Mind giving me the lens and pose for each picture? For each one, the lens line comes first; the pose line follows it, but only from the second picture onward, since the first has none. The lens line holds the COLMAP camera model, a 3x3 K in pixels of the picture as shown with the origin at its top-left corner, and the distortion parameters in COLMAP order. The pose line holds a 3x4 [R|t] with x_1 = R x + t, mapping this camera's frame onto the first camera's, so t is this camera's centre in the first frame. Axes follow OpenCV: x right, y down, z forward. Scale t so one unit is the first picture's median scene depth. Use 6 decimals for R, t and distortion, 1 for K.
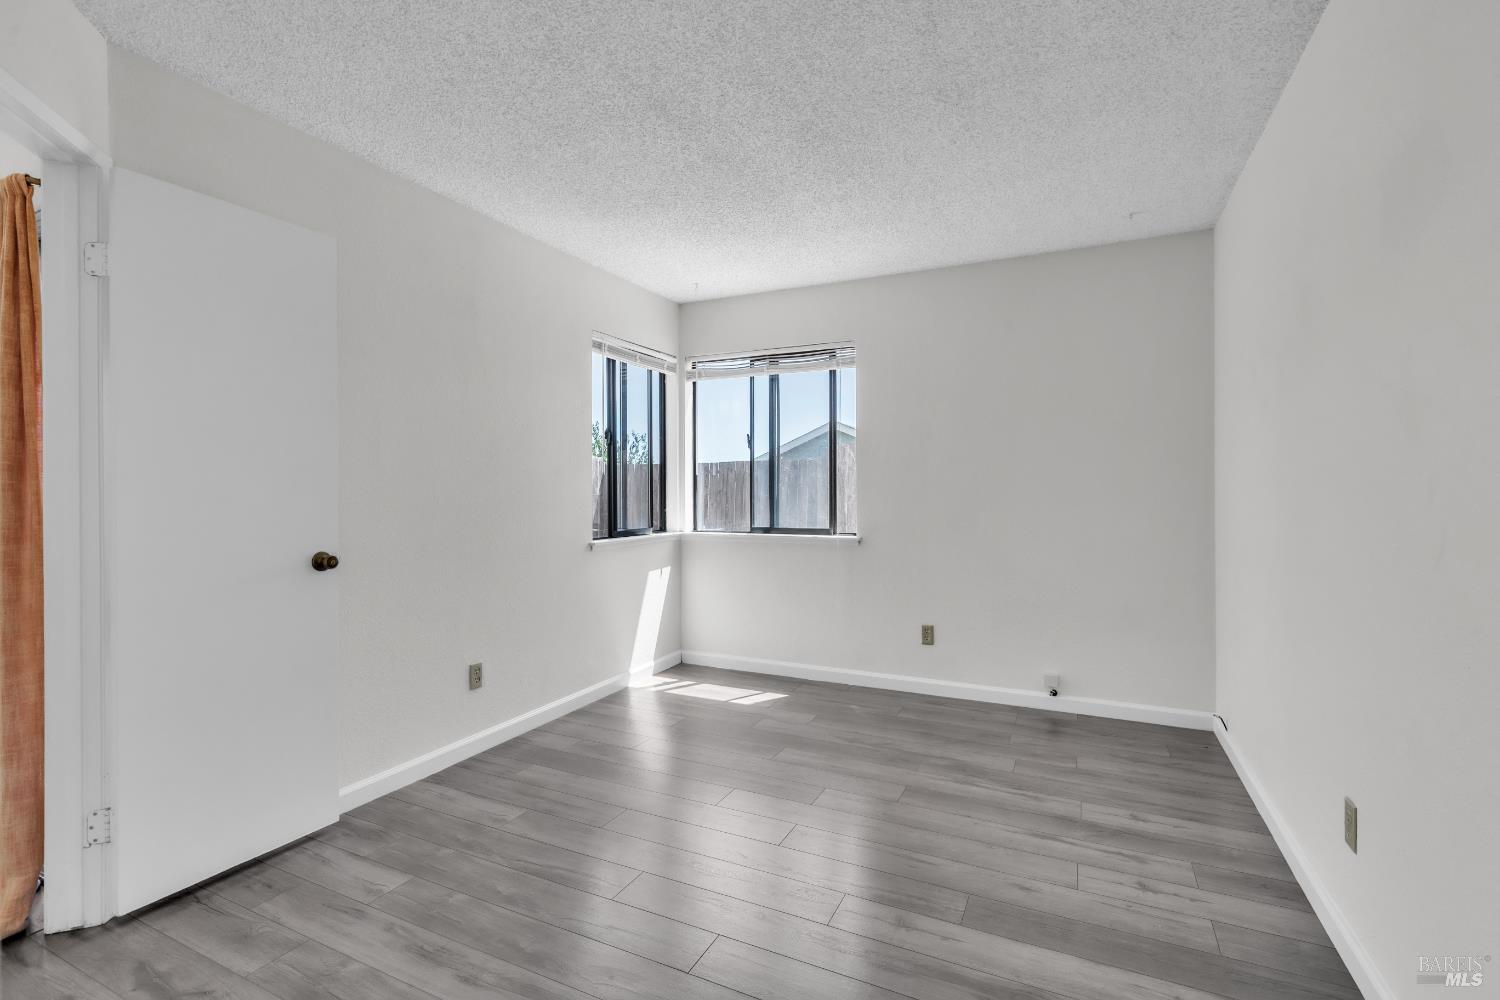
lens RADIAL K [[652.5, 0, 748.6], [0, 652.5, 487.0], [0, 0, 1]] dist [-0.000136, -0.000005]
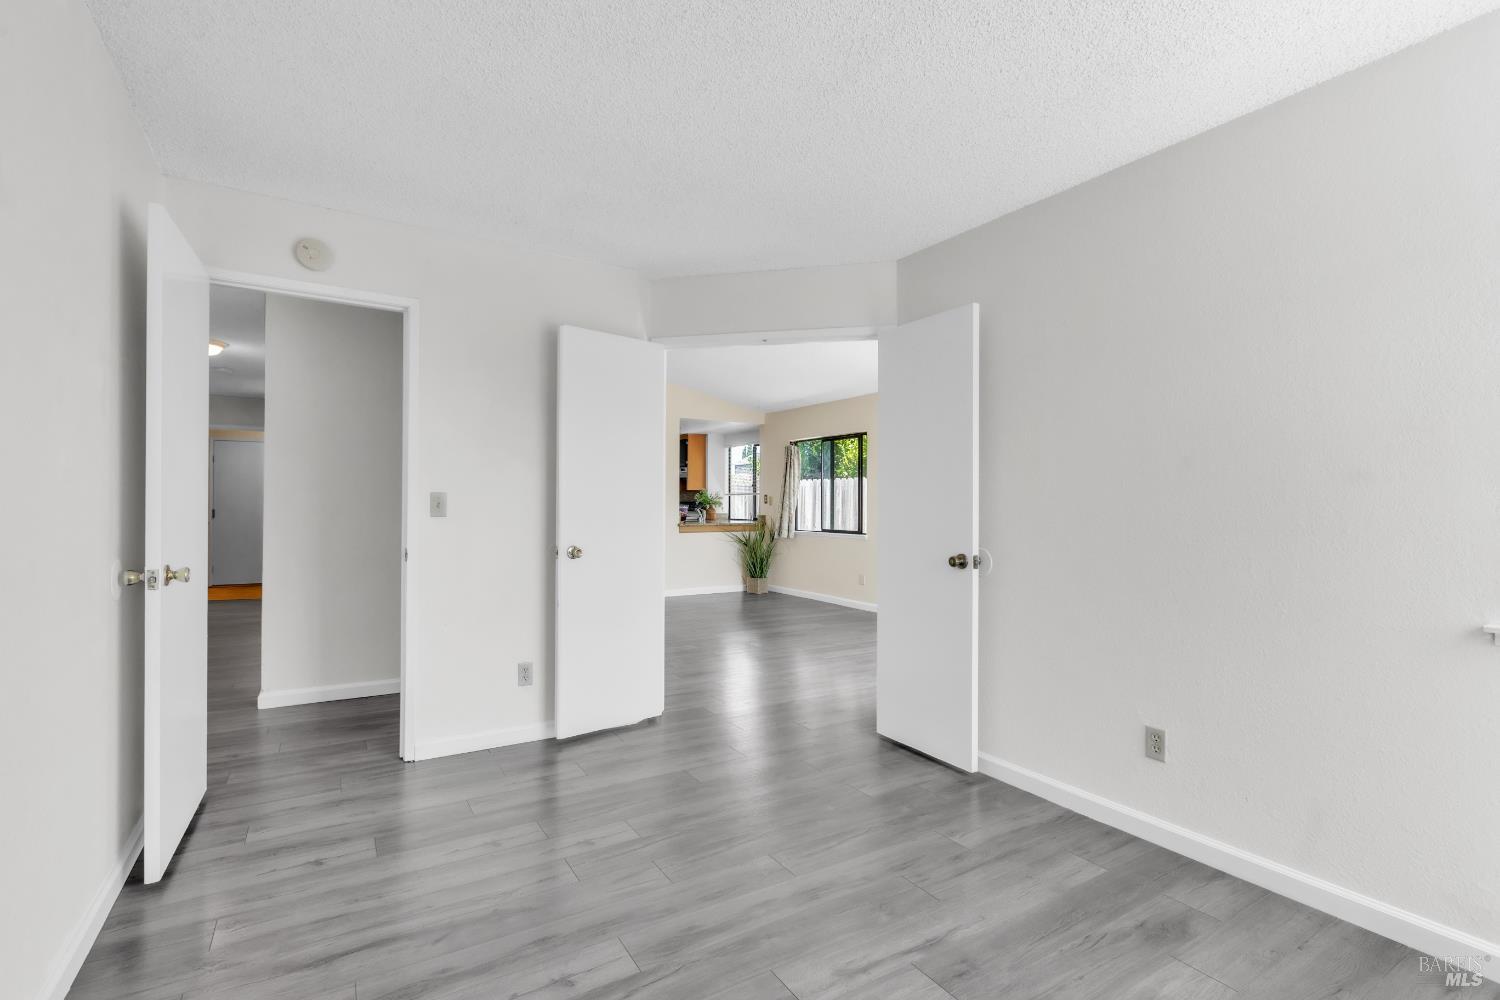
lens RADIAL K [[668.6, 0, 740.2], [0, 668.6, 501.0], [0, 0, 1]] dist [0.000652, 0.000161]
pose [[-0.515152, -0.005260, -0.857083, 0.688703], [-0.004410, 0.999984, -0.003487, 0.003233], [0.857087, 0.001983, -0.515167, 1.280289]]
